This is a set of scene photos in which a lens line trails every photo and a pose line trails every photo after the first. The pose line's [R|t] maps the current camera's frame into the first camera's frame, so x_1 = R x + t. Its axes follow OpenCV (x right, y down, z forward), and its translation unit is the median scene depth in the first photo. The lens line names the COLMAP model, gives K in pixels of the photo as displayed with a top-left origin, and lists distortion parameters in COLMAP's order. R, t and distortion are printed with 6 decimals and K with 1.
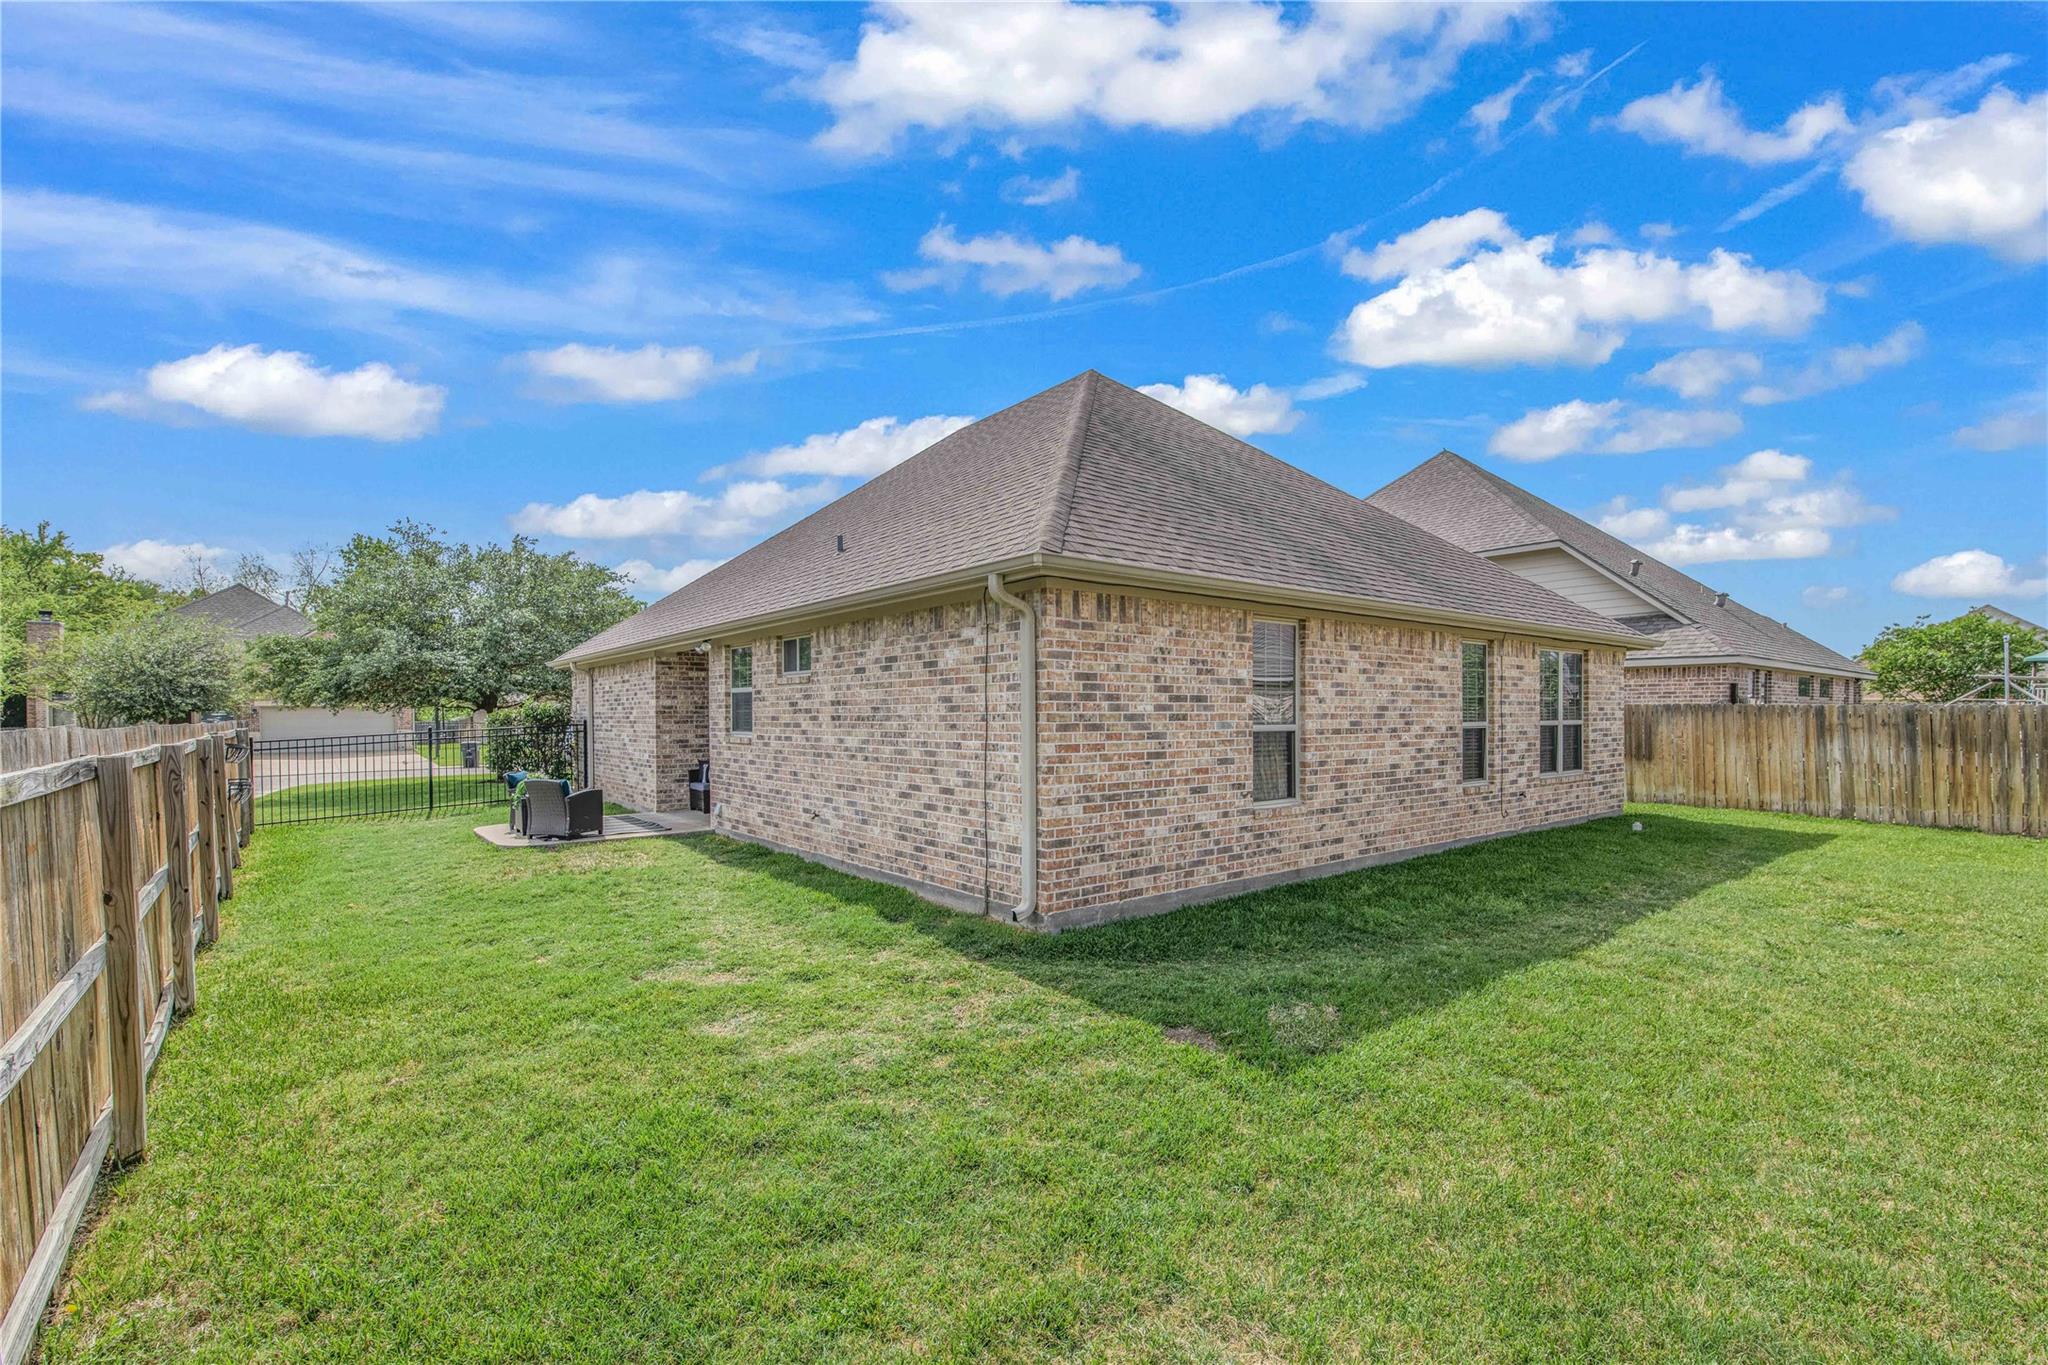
lens RADIAL K [[888.3, 0, 1025.4], [0, 888.3, 717.2], [0, 0, 1]] dist [0.000009, -0.009789]
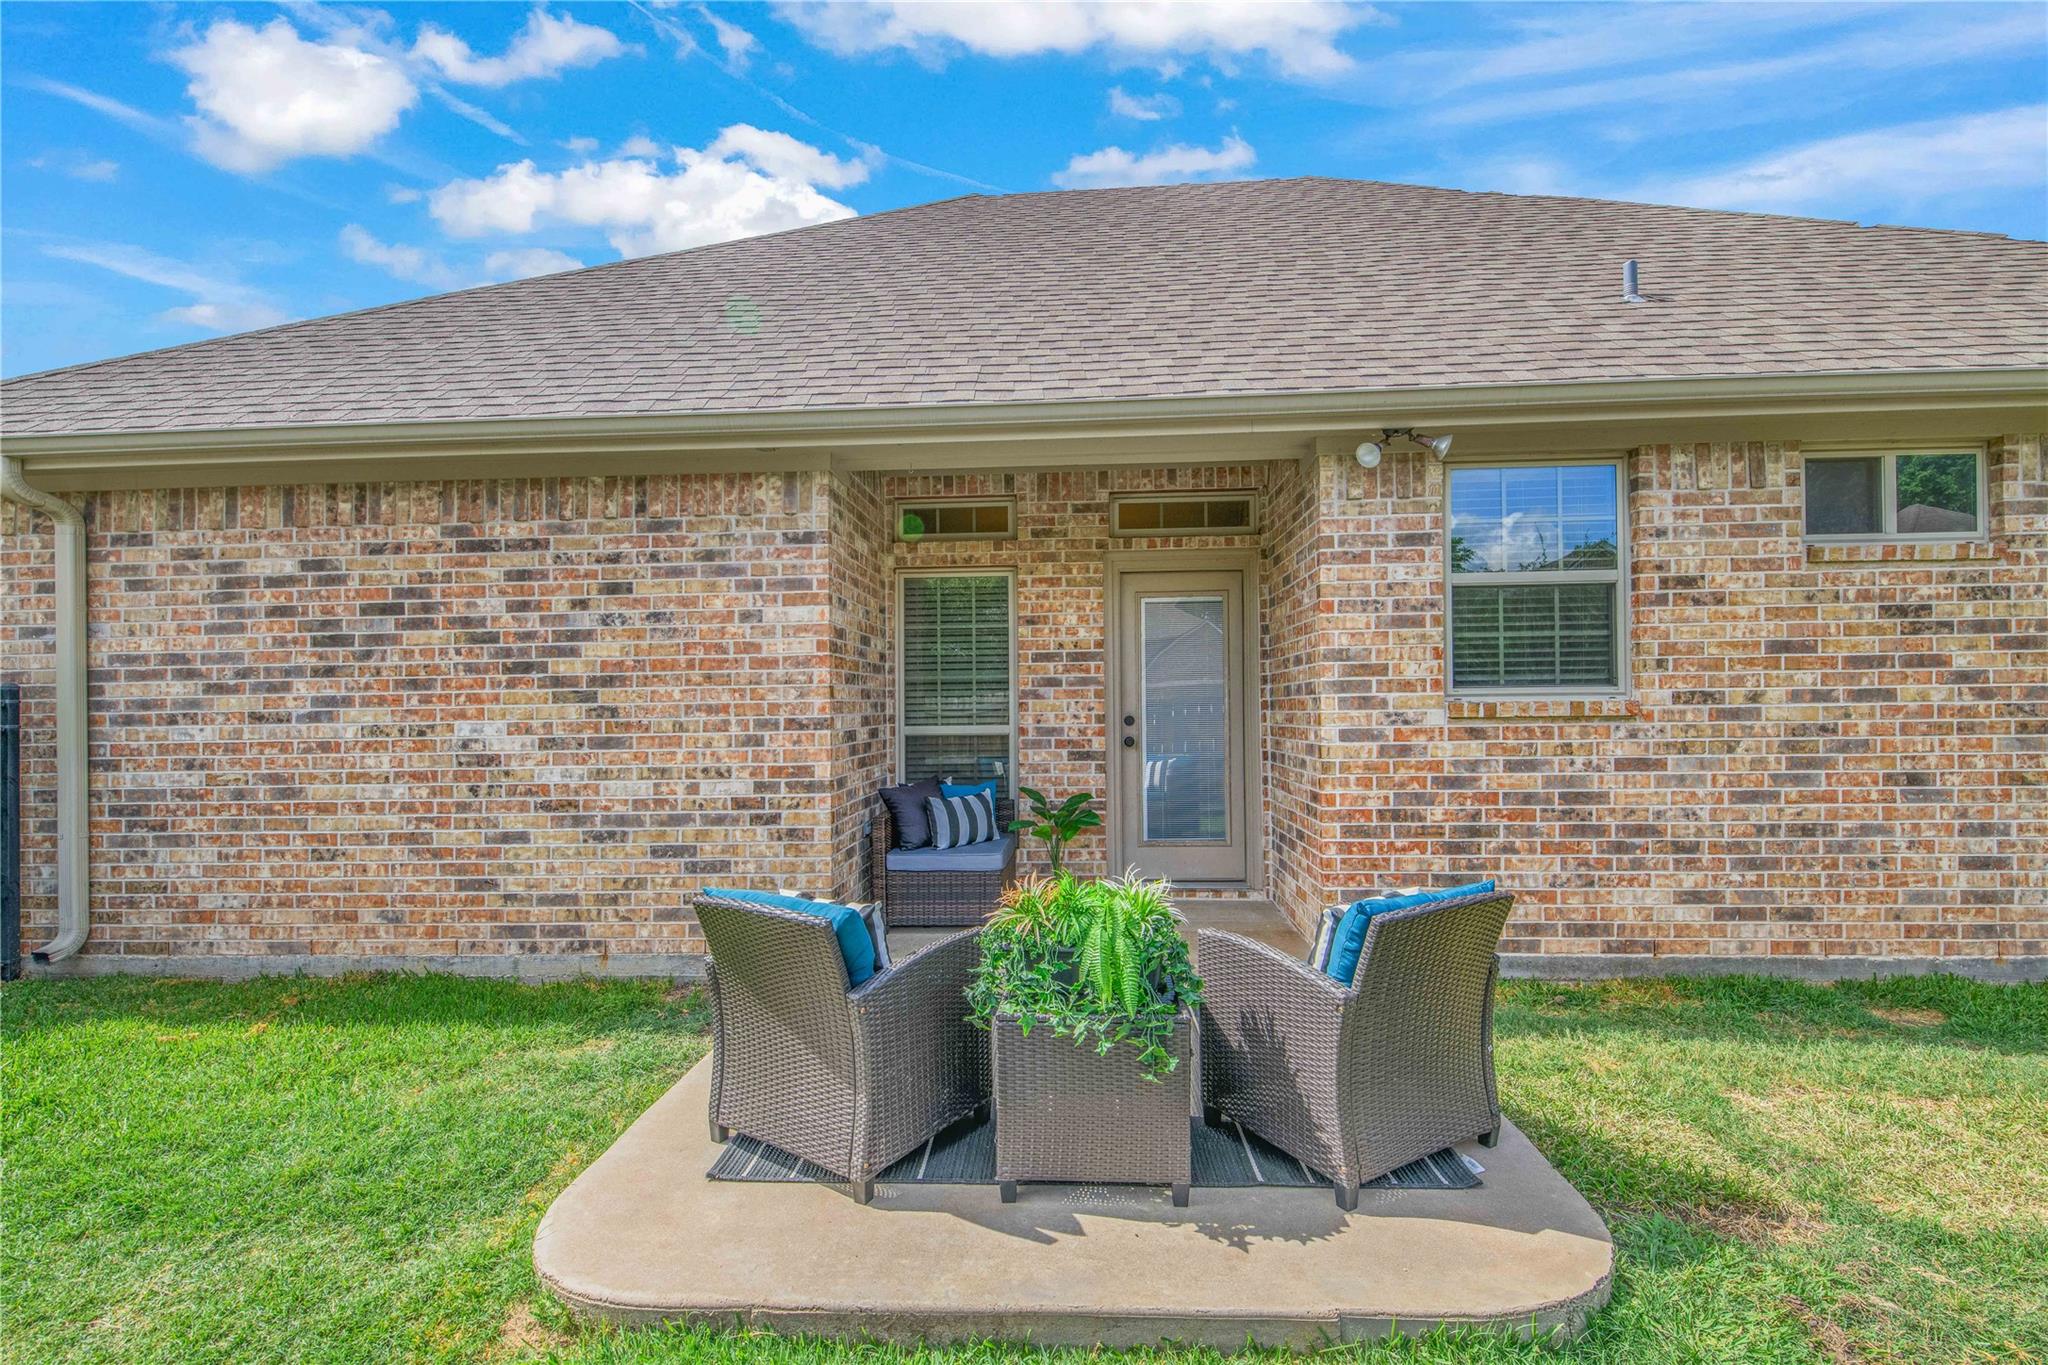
lens RADIAL K [[891.2, 0, 1039.4], [0, 891.2, 681.9], [0, 0, 1]] dist [-0.001160, -0.000175]
pose [[0.665682, 0.014579, 0.746093, -0.956624], [0.014124, 0.999384, -0.032130, 0.029910], [-0.746102, 0.031926, 0.665066, 1.160344]]
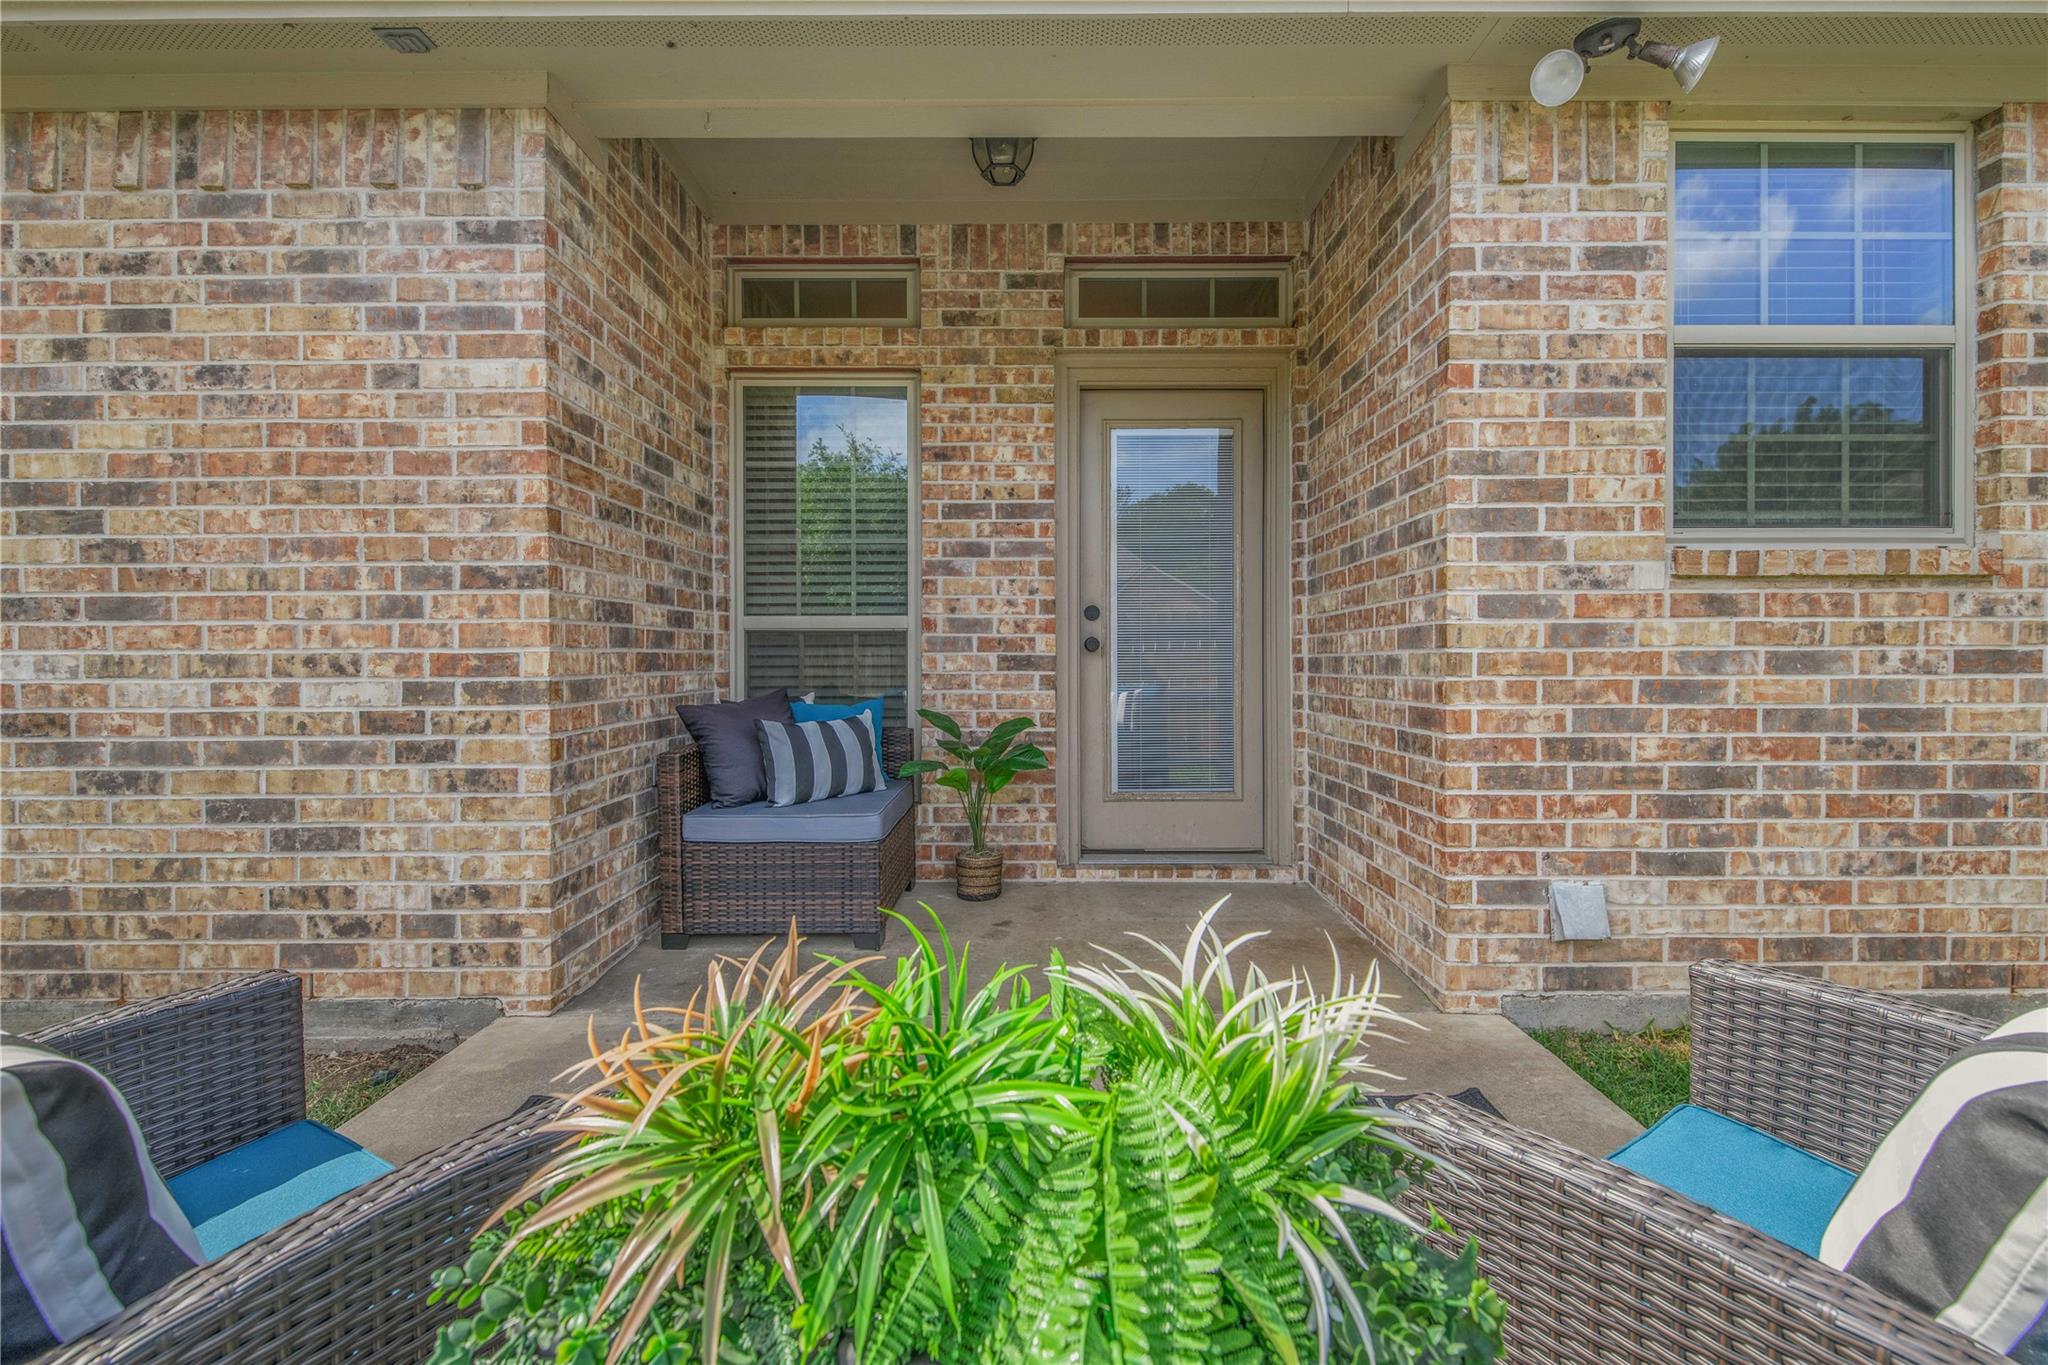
lens RADIAL K [[893.8, 0, 1041.1], [0, 893.8, 659.5], [0, 0, 1]] dist [0.017828, -0.010097]
pose [[0.627167, -0.000243, 0.778885, -0.778893], [0.003487, 0.999991, -0.002496, 0.062129], [-0.778877, 0.004282, 0.627162, 1.292924]]
